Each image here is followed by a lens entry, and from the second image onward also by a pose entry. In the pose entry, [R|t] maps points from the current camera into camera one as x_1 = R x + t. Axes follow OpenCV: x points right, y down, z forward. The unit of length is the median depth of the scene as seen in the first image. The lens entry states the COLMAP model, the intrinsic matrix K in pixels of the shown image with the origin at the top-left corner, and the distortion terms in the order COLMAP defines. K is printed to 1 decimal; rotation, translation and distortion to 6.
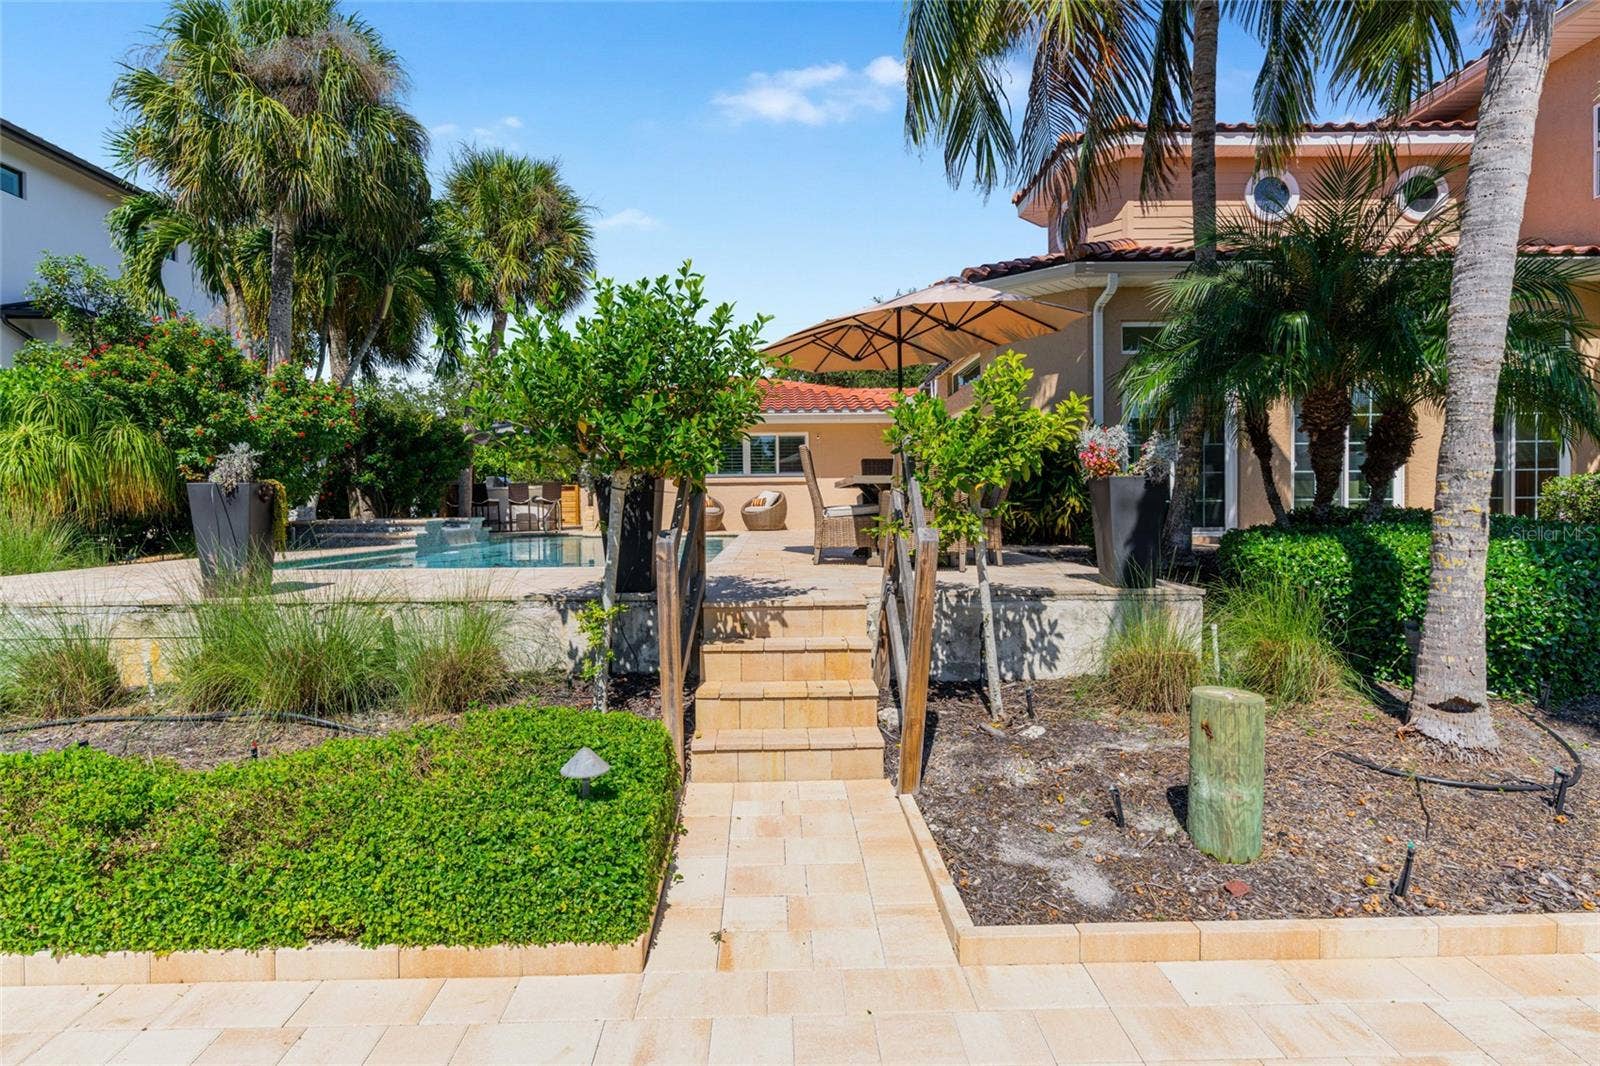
lens RADIAL K [[873.2, 0, 784.6], [0, 873.2, 524.4], [0, 0, 1]] dist [0.001502, 0.007671]
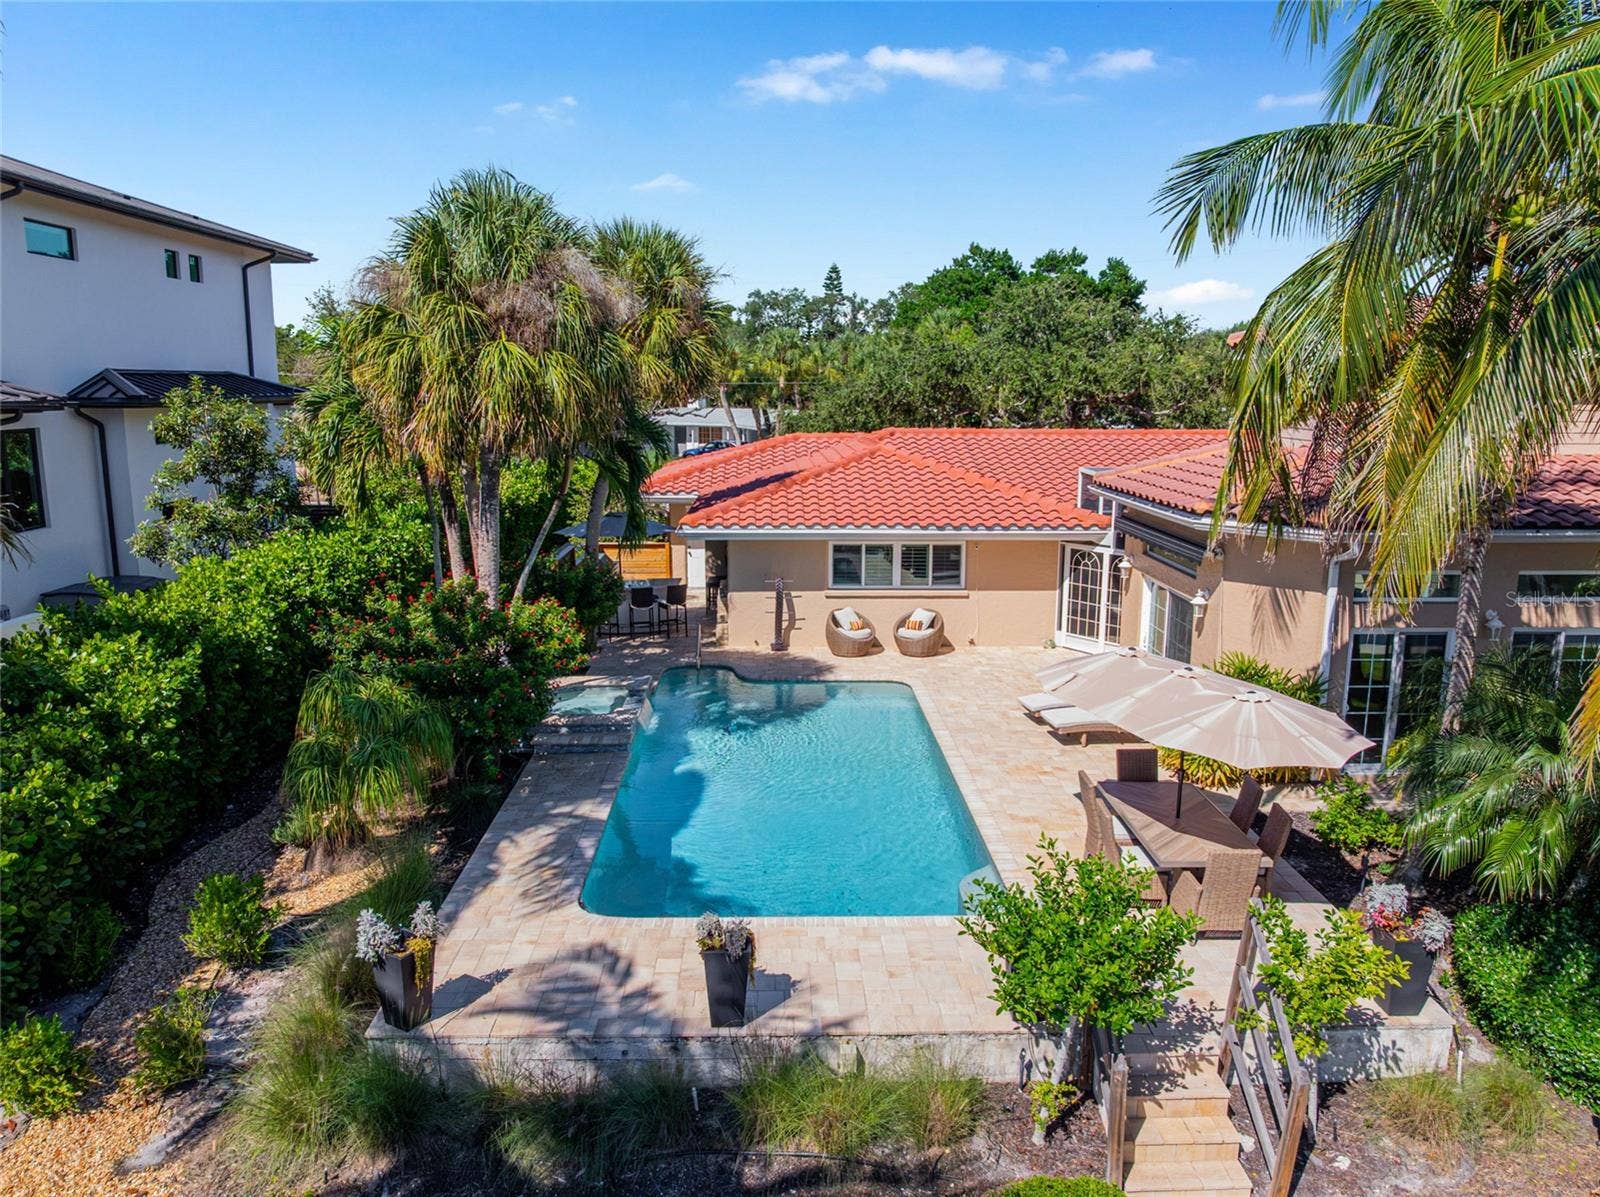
lens RADIAL K [[1131.3, 0, 808.3], [0, 1131.3, 599.1], [0, 0, 1]] dist [-0.034318, -0.001507]
pose [[0.999831, 0.015435, 0.010011, -0.973917], [-0.016858, 0.986538, 0.162661, -1.548785], [-0.007365, -0.162802, 0.986631, -1.016969]]
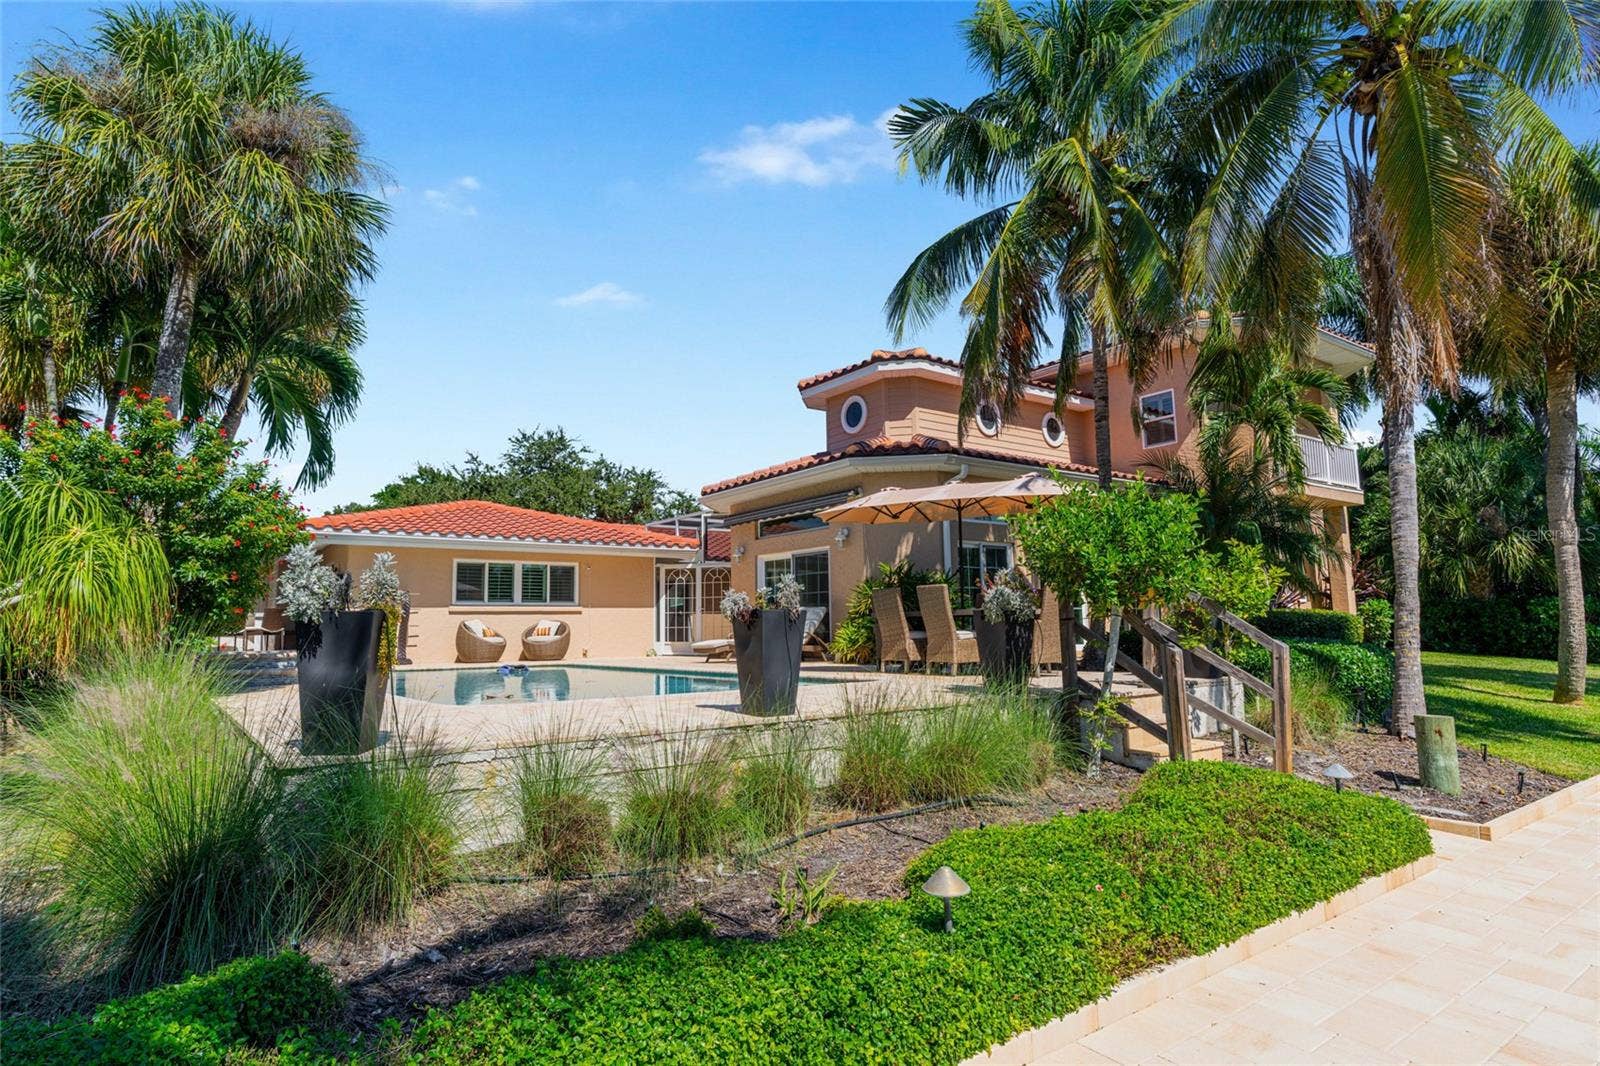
lens RADIAL K [[873.2, 0, 800.9], [0, 873.2, 528.9], [0, 0, 1]] dist [0.001502, 0.007671]
pose [[0.818661, 0.063752, 0.570728, -2.309608], [0.019808, 0.990093, -0.139009, 0.016135], [-0.573935, 0.125106, 0.809288, 0.142121]]
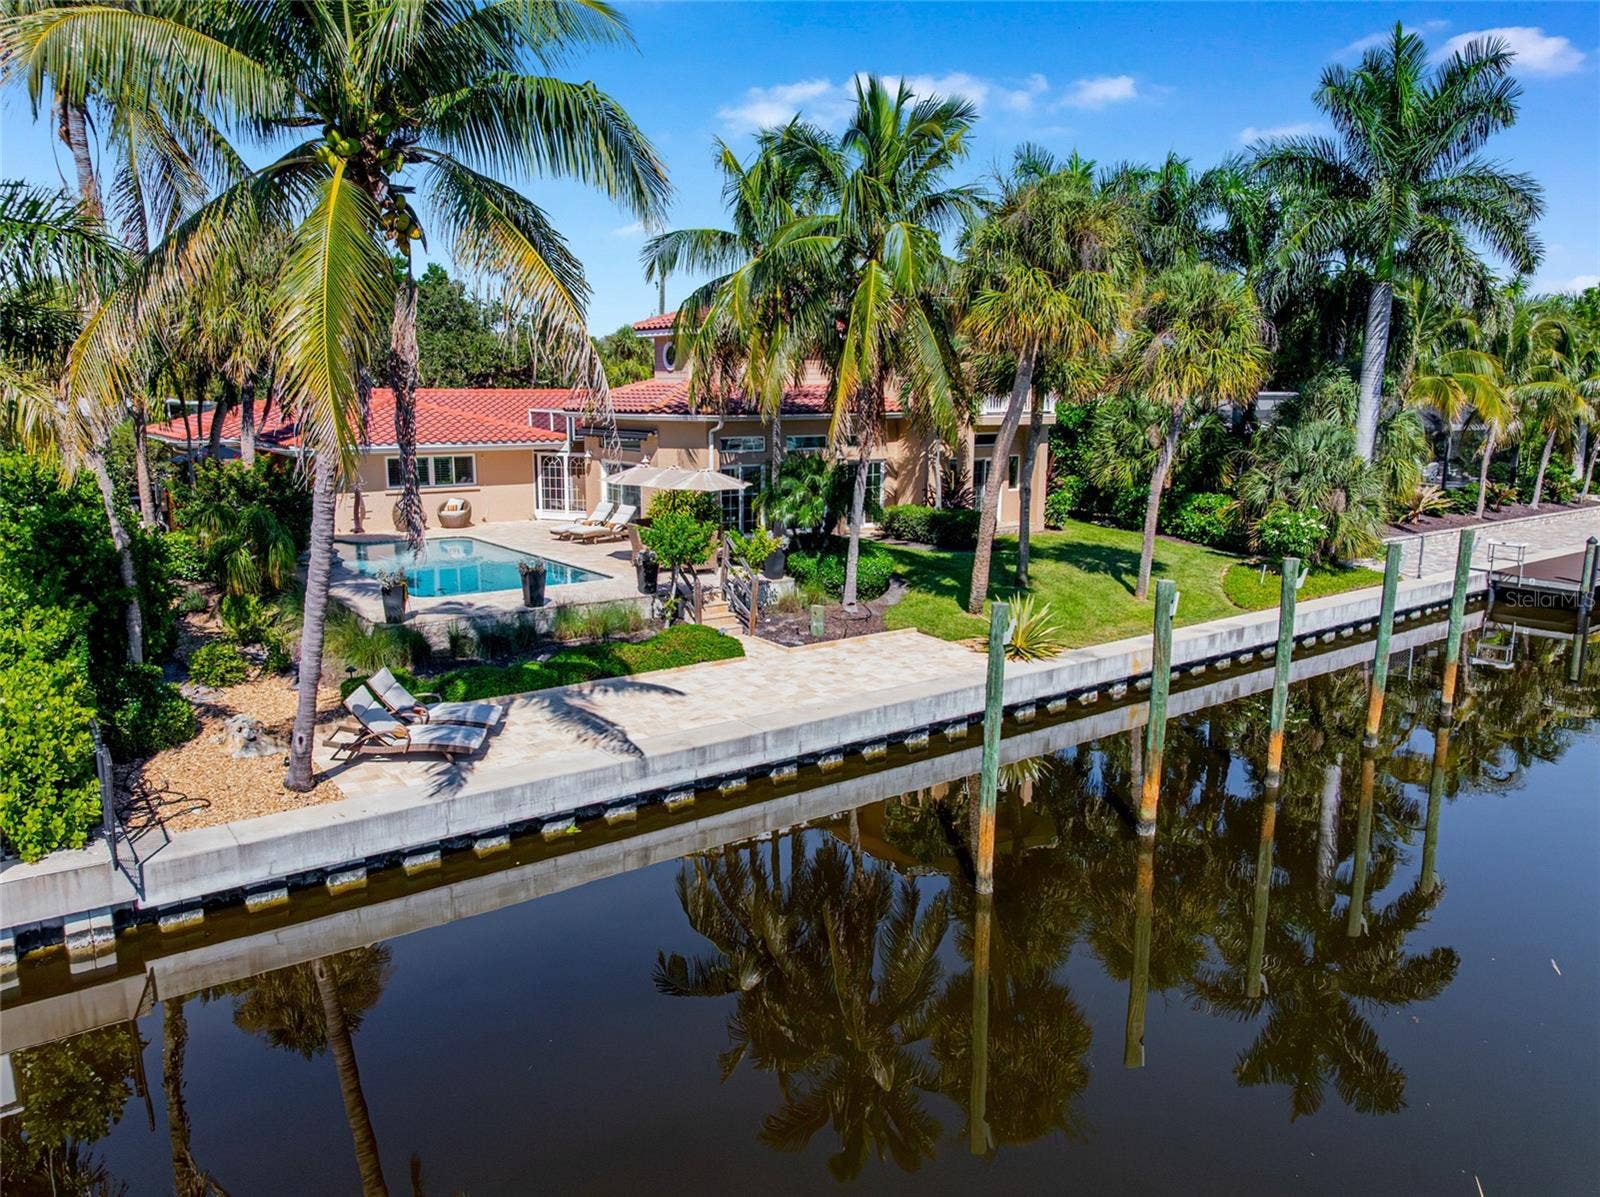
lens RADIAL K [[1131.3, 0, 799.6], [0, 1131.3, 600.9], [0, 0, 1]] dist [-0.034318, -0.001507]
pose [[0.813828, -0.088590, 0.574313, -4.001960], [-0.003029, 0.987651, 0.156640, -1.037983], [-0.581097, -0.129218, 0.803510, -5.056738]]
